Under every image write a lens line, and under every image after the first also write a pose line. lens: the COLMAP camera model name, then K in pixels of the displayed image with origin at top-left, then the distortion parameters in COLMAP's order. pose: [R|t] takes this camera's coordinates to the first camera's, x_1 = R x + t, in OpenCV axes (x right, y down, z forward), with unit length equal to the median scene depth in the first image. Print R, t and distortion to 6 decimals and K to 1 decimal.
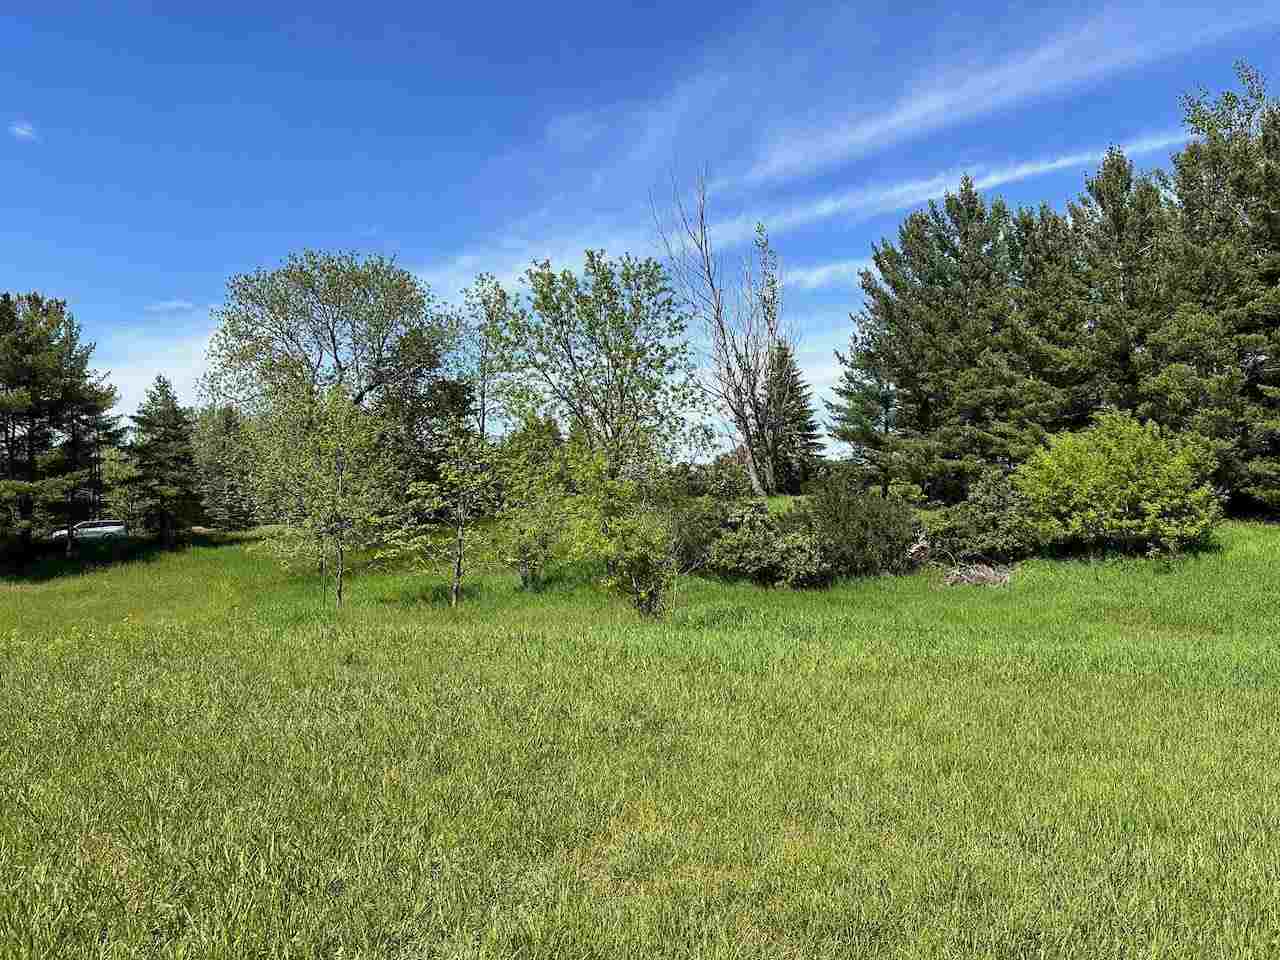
lens RADIAL K [[883.4, 0, 636.4], [0, 883.4, 488.5], [0, 0, 1]] dist [0.091421, -0.118214]
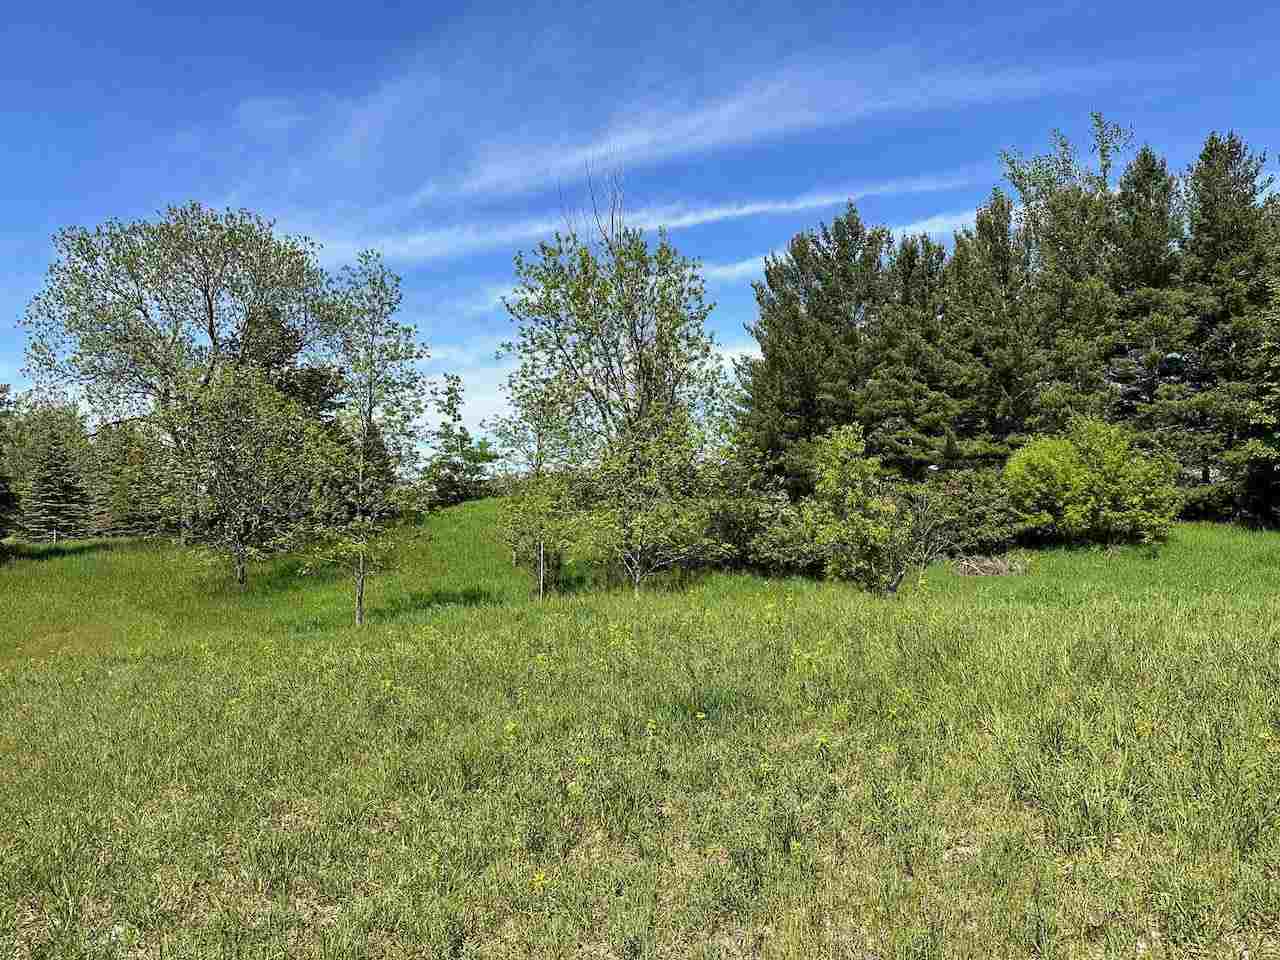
lens RADIAL K [[883.4, 0, 652.5], [0, 883.4, 494.6], [0, 0, 1]] dist [0.091421, -0.118214]
pose [[0.947824, 0.003625, 0.318773, -0.262018], [-0.000533, 0.999952, -0.009787, 0.017624], [-0.318793, 0.009106, 0.947780, 0.079678]]
